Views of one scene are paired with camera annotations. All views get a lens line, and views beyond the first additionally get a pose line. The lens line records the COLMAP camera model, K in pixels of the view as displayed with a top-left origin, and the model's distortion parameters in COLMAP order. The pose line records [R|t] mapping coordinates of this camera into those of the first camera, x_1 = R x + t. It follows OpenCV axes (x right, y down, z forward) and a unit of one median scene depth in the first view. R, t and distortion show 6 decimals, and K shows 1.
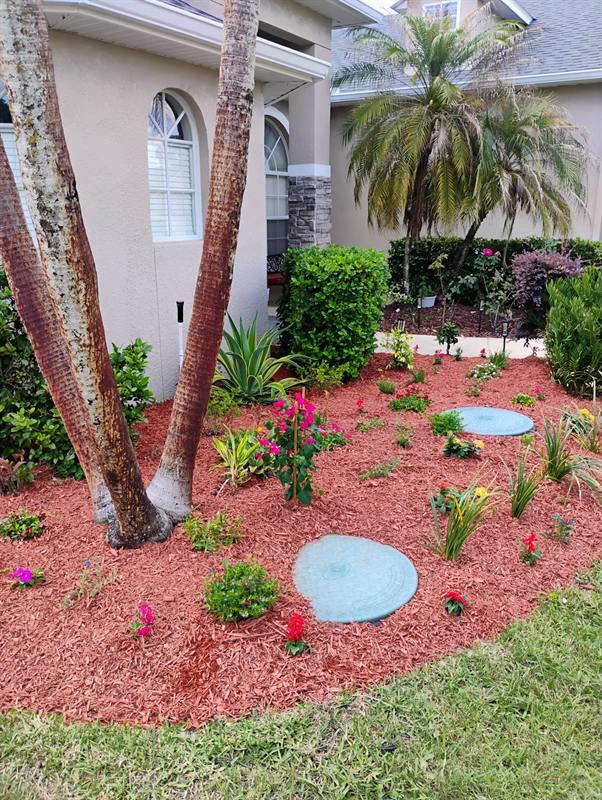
lens RADIAL K [[663.9, 0, 301.0], [0, 663.9, 400.0], [0, 0, 1]] dist [0.058374, -0.086710]
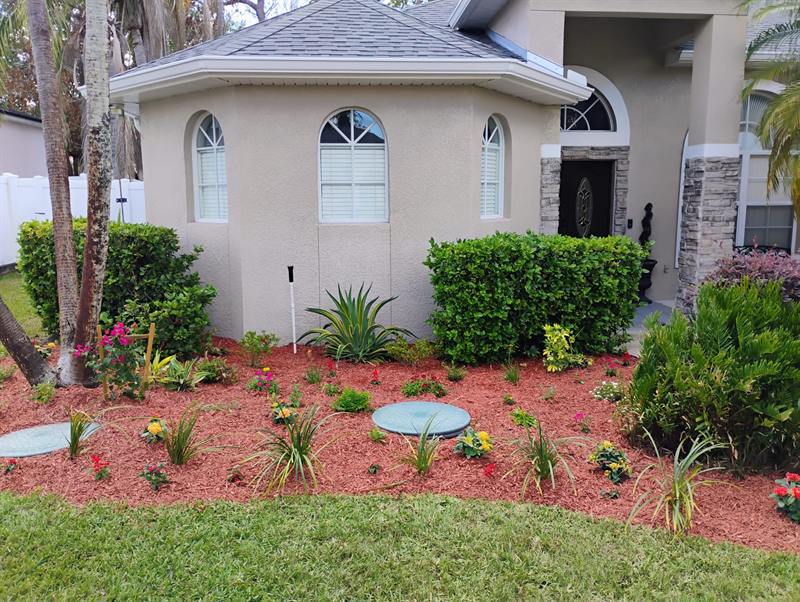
lens RADIAL K [[663.9, 0, 400.0], [0, 663.9, 301.0], [0, 0, 1]] dist [0.058374, -0.086710]
pose [[0.607665, 0.124236, -0.784416, 0.503573], [-0.215183, 0.976500, -0.012038, -0.057587], [0.764486, 0.176108, 0.620118, 0.189669]]
